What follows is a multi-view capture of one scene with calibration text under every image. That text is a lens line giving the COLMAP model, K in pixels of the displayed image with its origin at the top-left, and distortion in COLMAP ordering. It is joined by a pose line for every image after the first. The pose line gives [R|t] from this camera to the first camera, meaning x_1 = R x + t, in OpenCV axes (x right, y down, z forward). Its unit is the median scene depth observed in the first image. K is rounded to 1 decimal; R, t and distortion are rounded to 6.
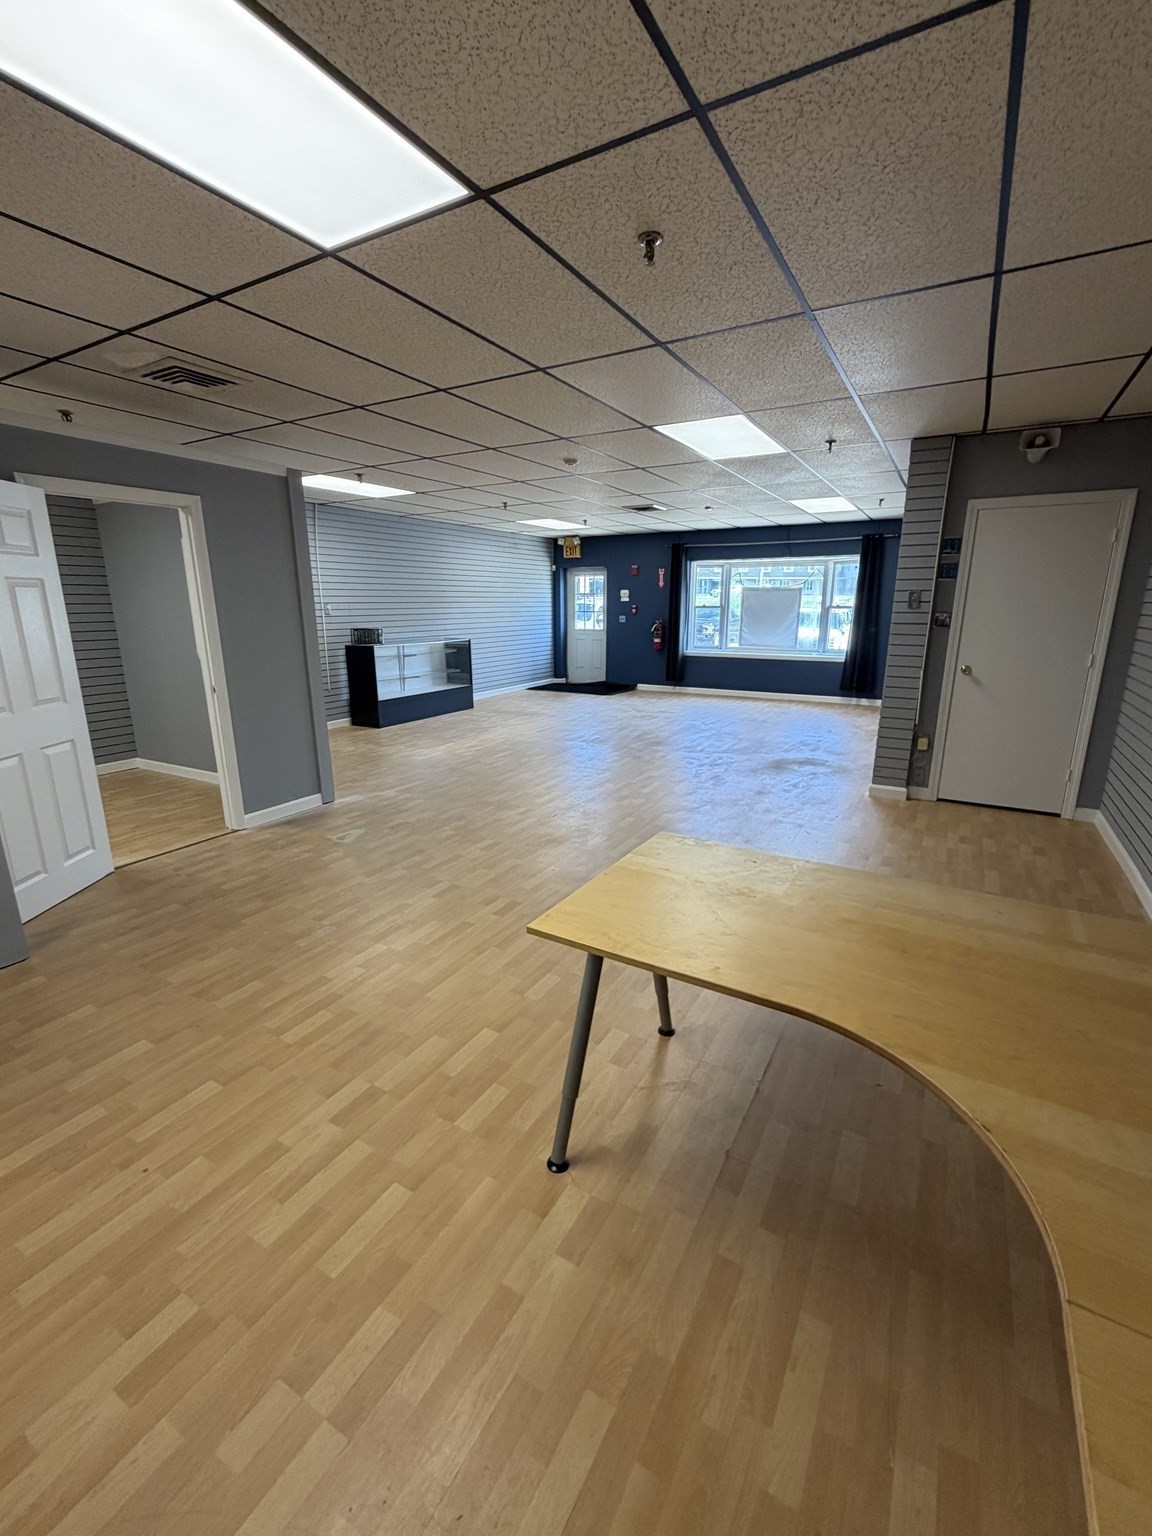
lens RADIAL K [[653.2, 0, 575.3], [0, 653.2, 772.6], [0, 0, 1]] dist [-0.001105, -0.000139]
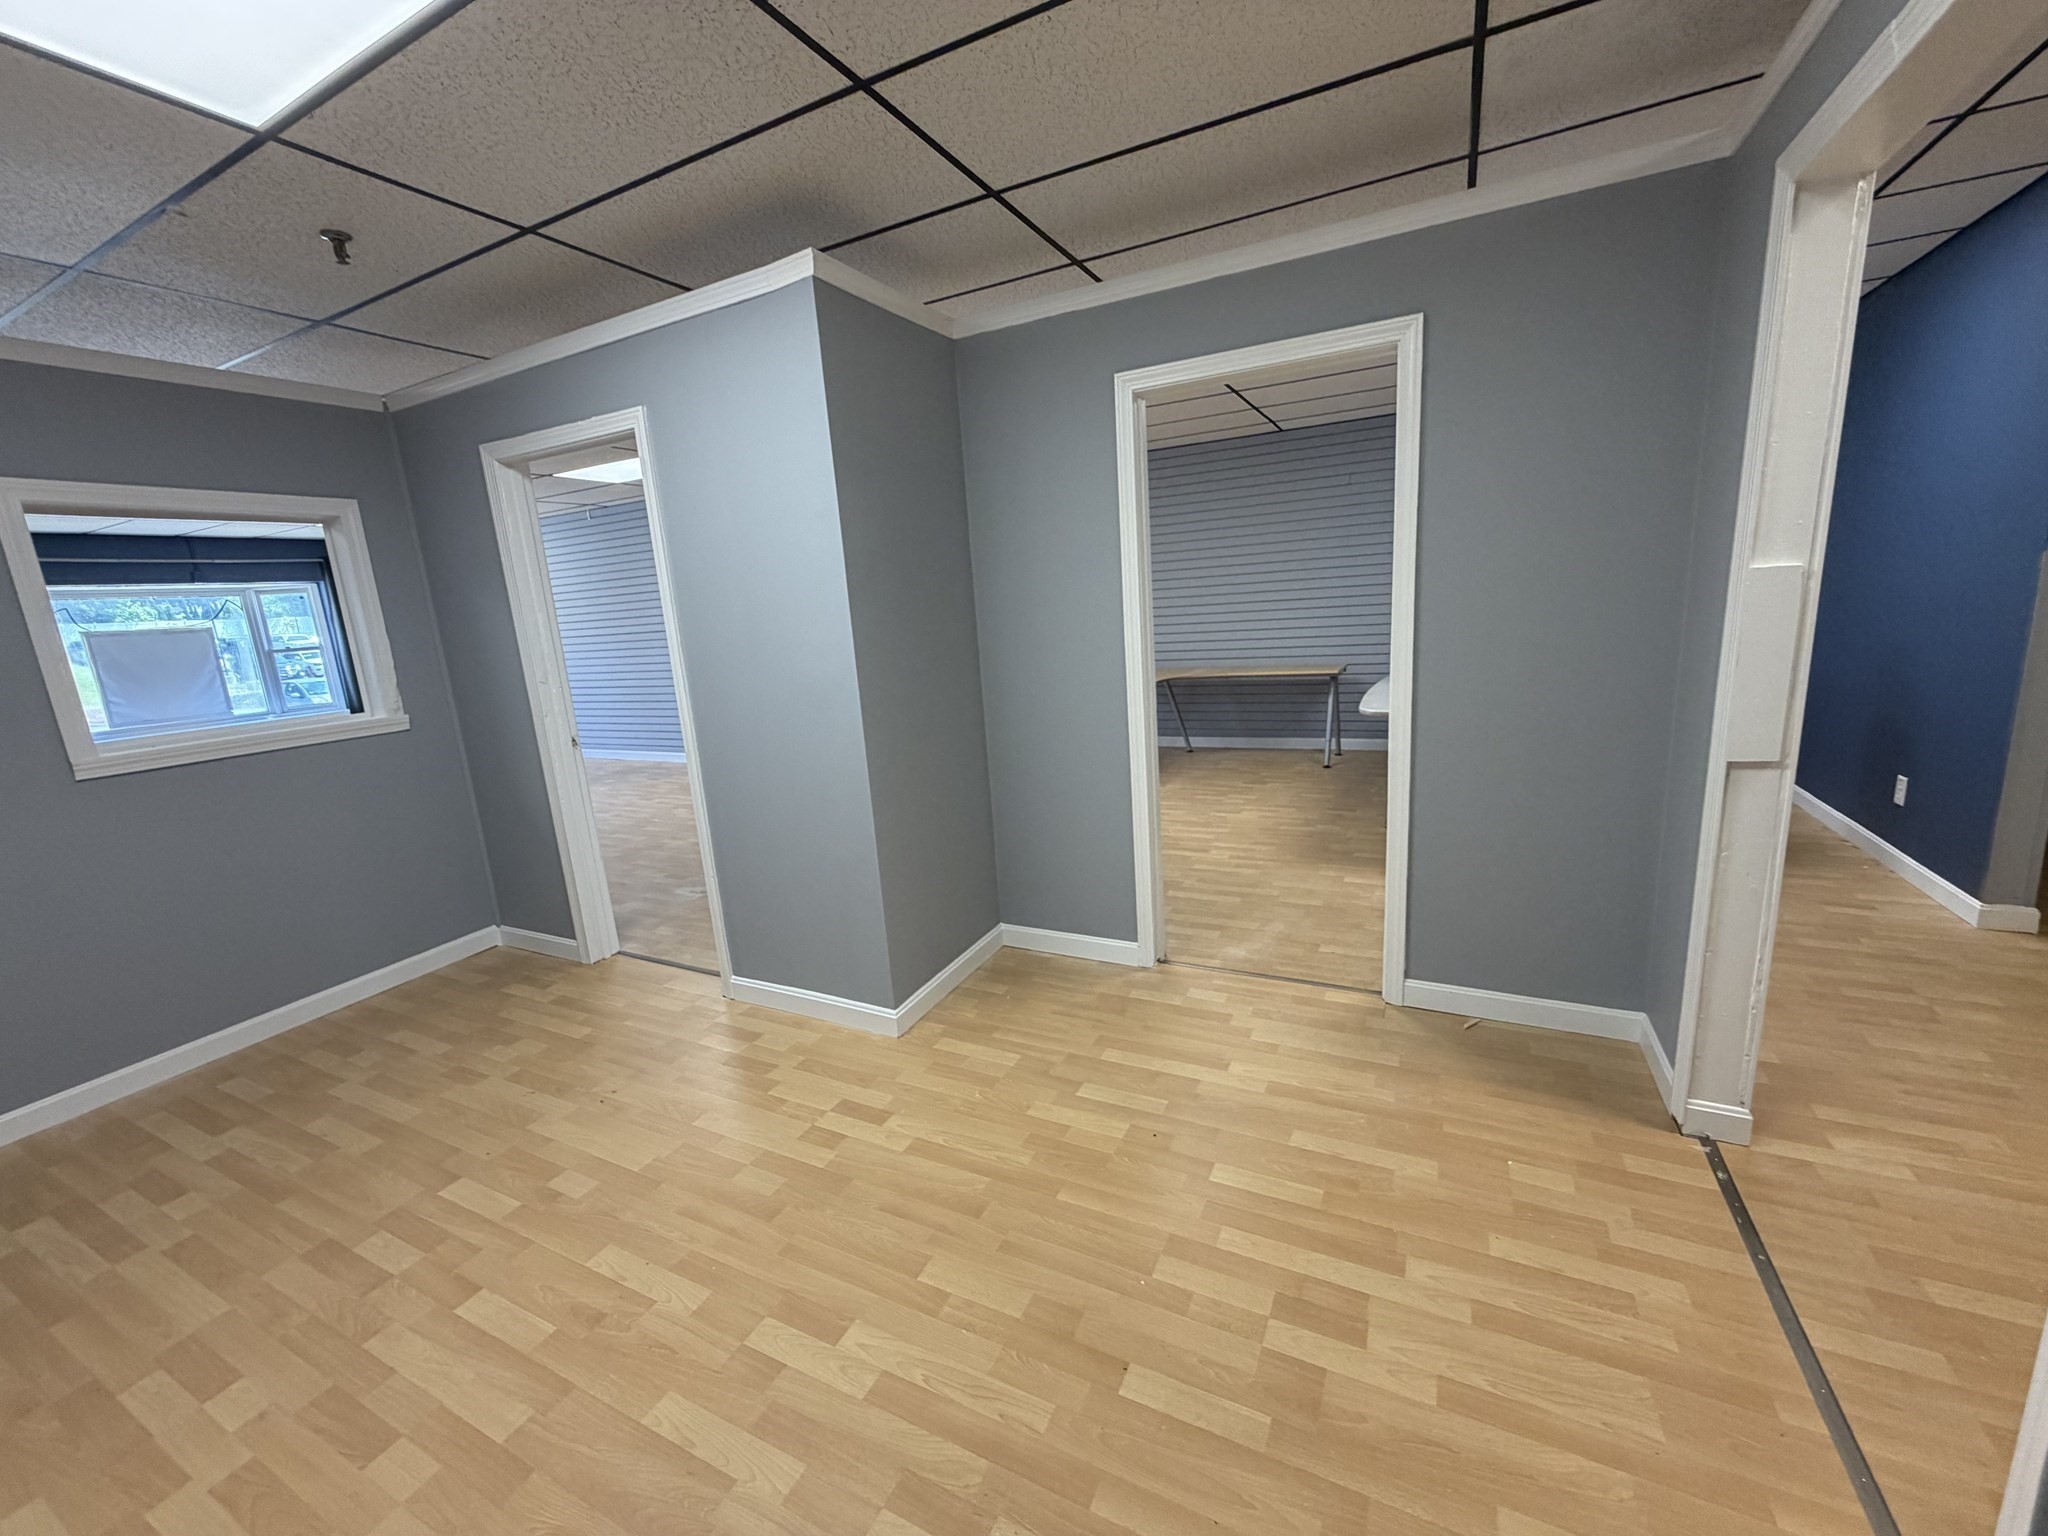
lens RADIAL K [[817.9, 0, 1020.1], [0, 817.9, 768.9], [0, 0, 1]] dist [0.000177, 0.000287]
pose [[-0.053417, -0.198515, 0.978641, -1.160196], [0.318902, 0.925328, 0.205107, -0.107590], [-0.946281, 0.323047, 0.013879, 0.487837]]
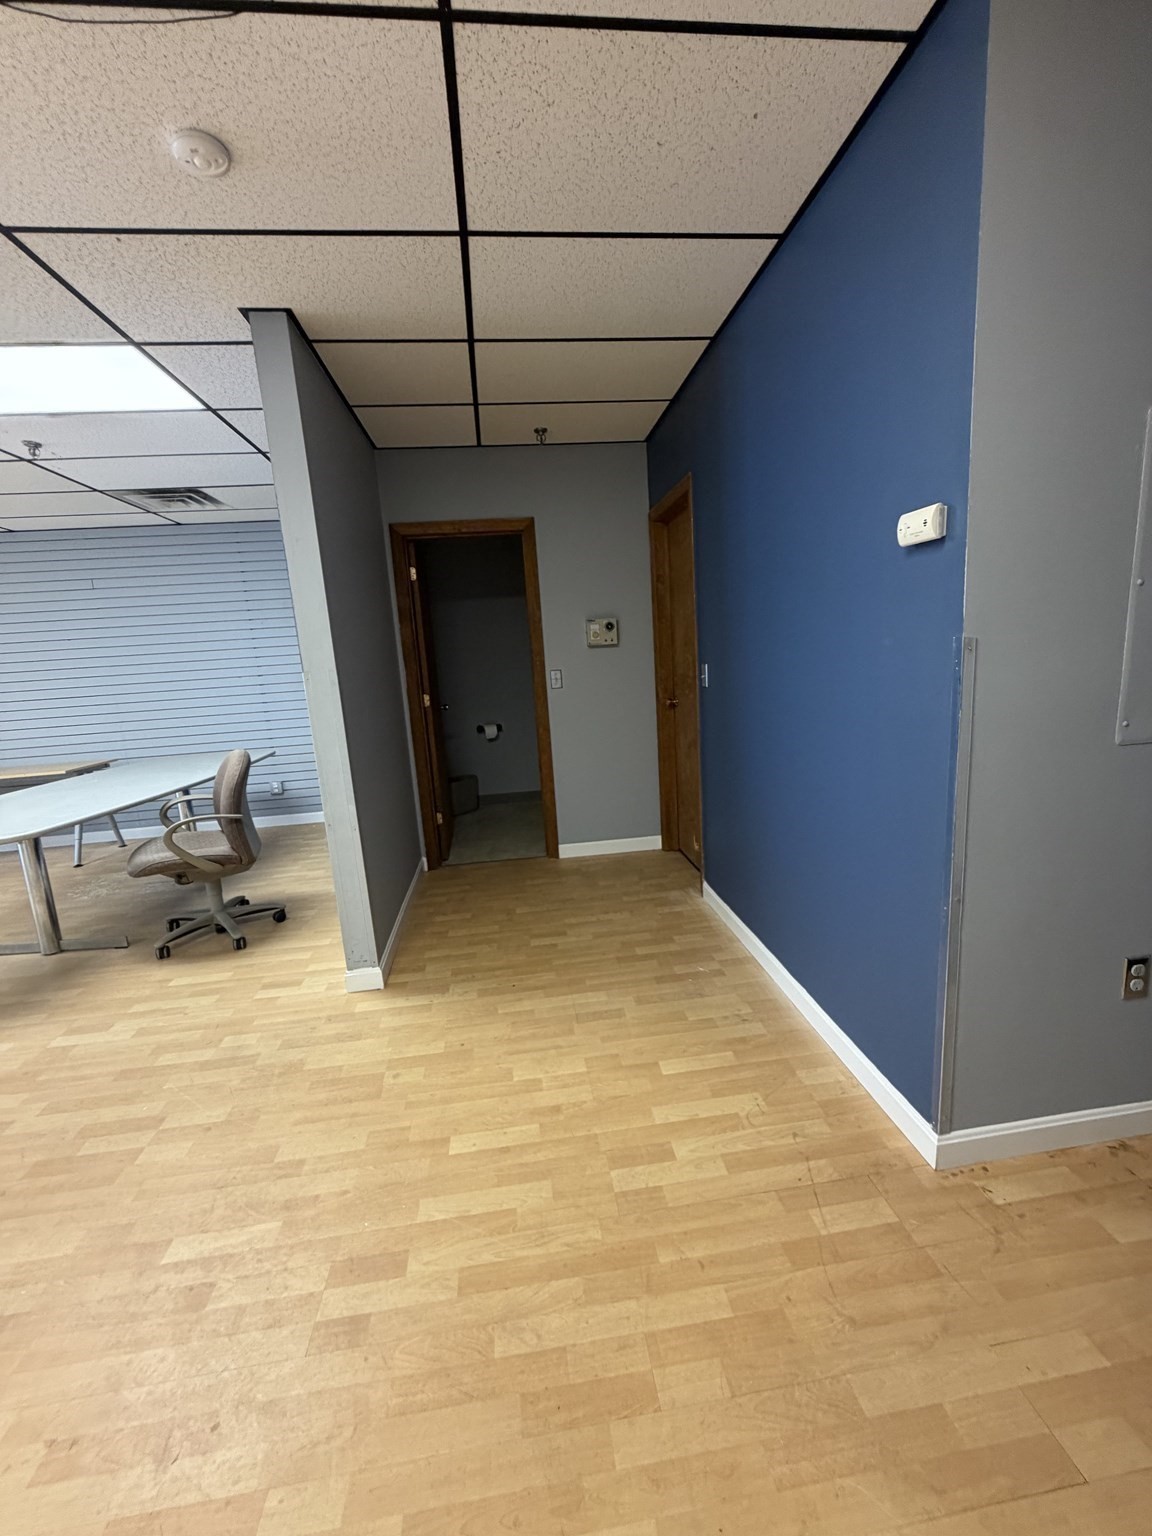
lens RADIAL K [[613.4, 0, 575.1], [0, 613.4, 764.4], [0, 0, 1]] dist [0.000177, 0.000287]
pose [[-0.602579, -0.101740, 0.791547, -1.142921], [0.265339, 0.909874, 0.318943, 0.057344], [-0.752658, 0.402216, -0.521276, -0.087494]]
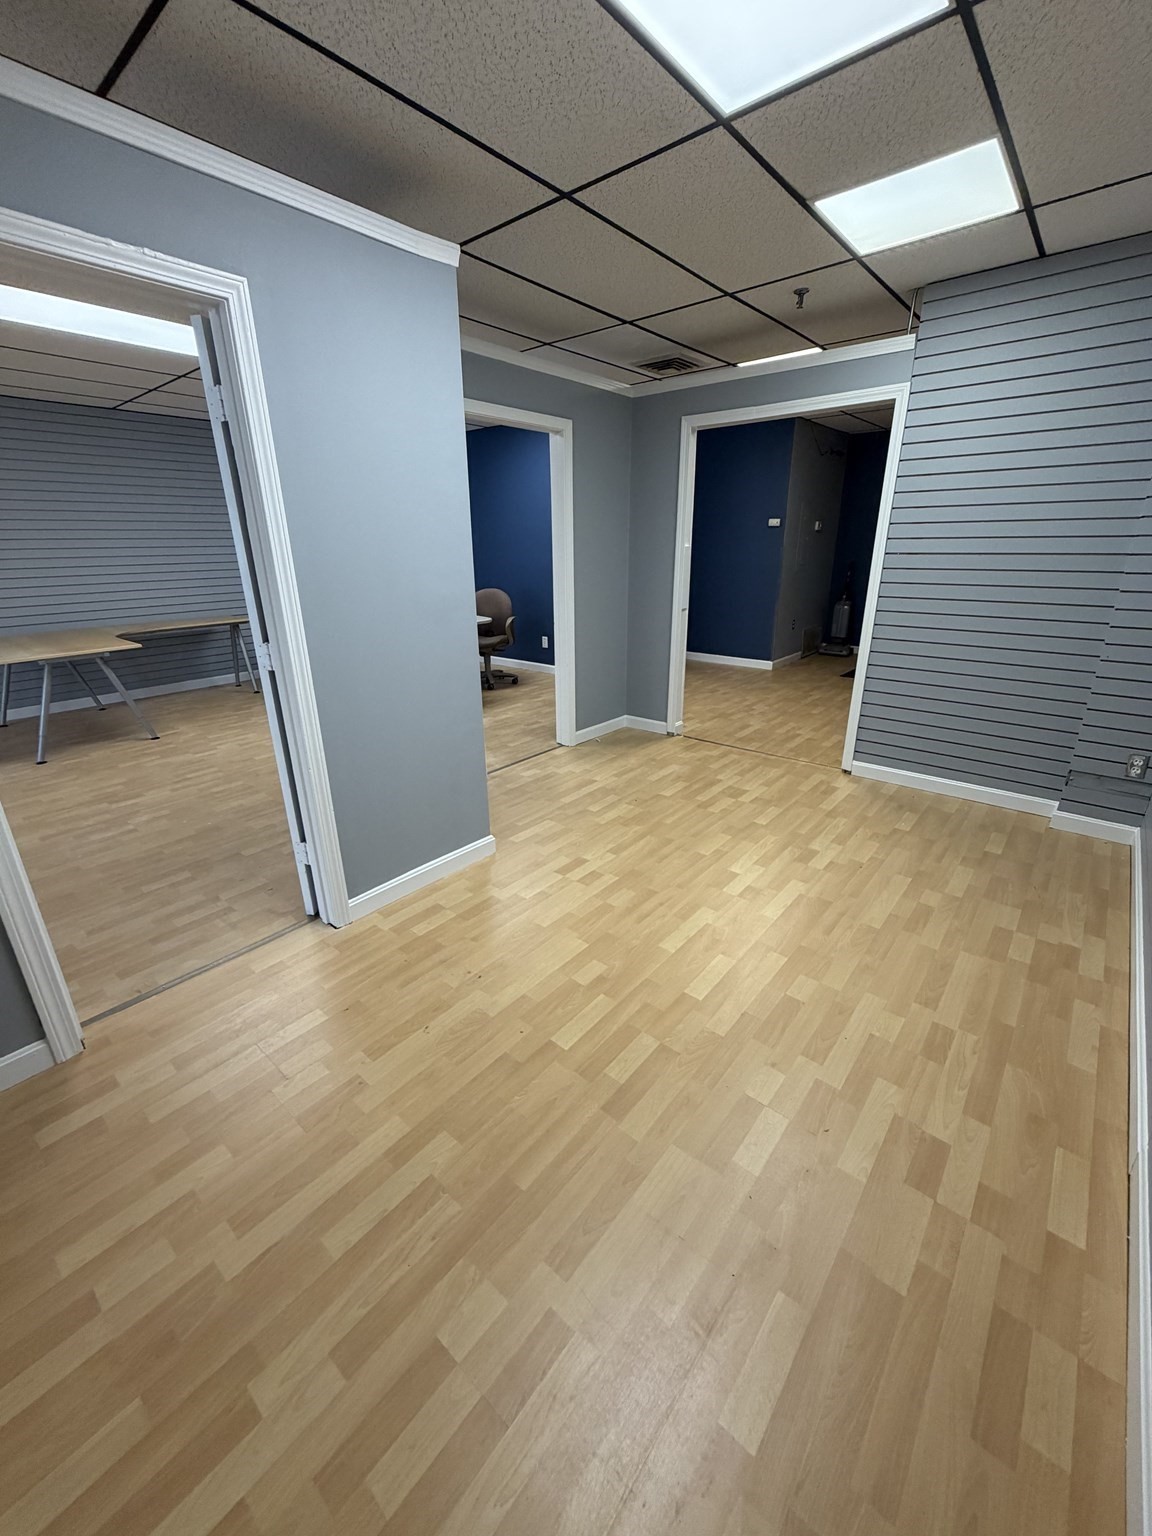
lens RADIAL K [[613.4, 0, 575.1], [0, 613.4, 764.4], [0, 0, 1]] dist [0.000177, 0.000287]
pose [[-0.984224, -0.046987, 0.170576, -0.826273], [0.058559, 0.823243, 0.564660, -0.256587], [-0.166957, 0.565741, -0.807504, 1.054041]]
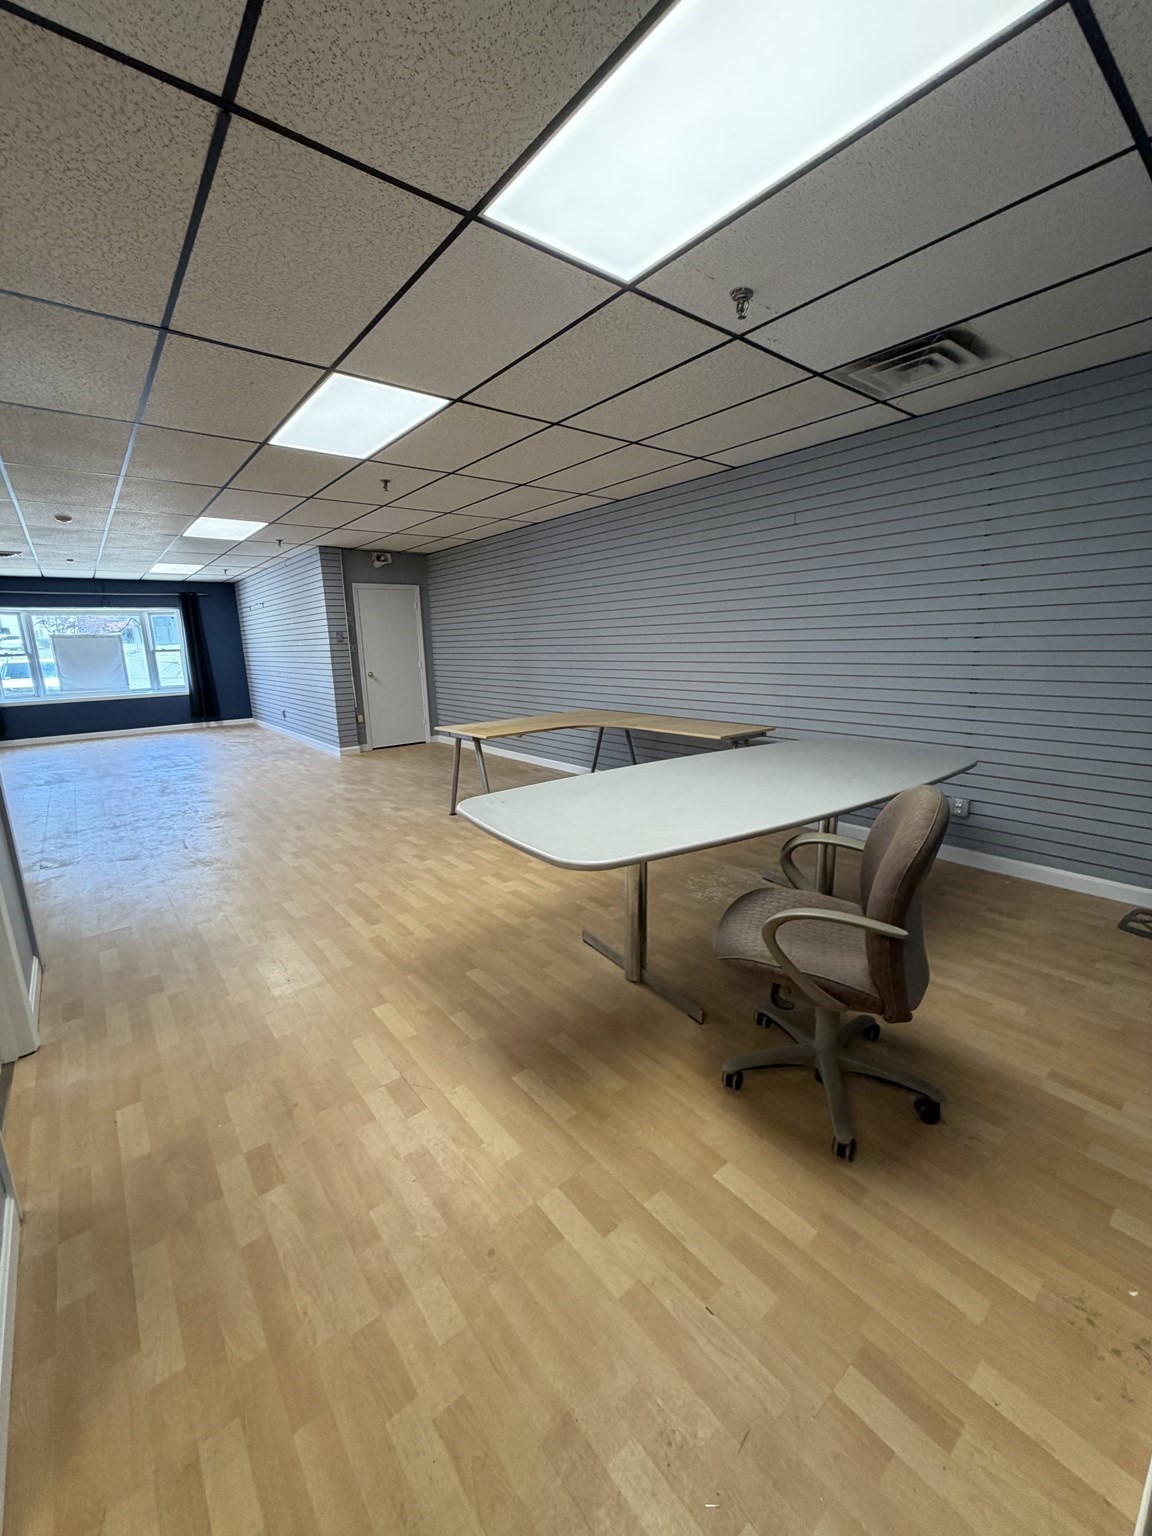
lens RADIAL K [[613.4, 0, 575.1], [0, 613.4, 764.4], [0, 0, 1]] dist [0.000177, 0.000287]
pose [[0.354110, -0.194010, 0.914859, -0.782931], [0.264238, 0.959142, 0.101124, 0.058809], [-0.897098, 0.205931, 0.390906, -0.124410]]
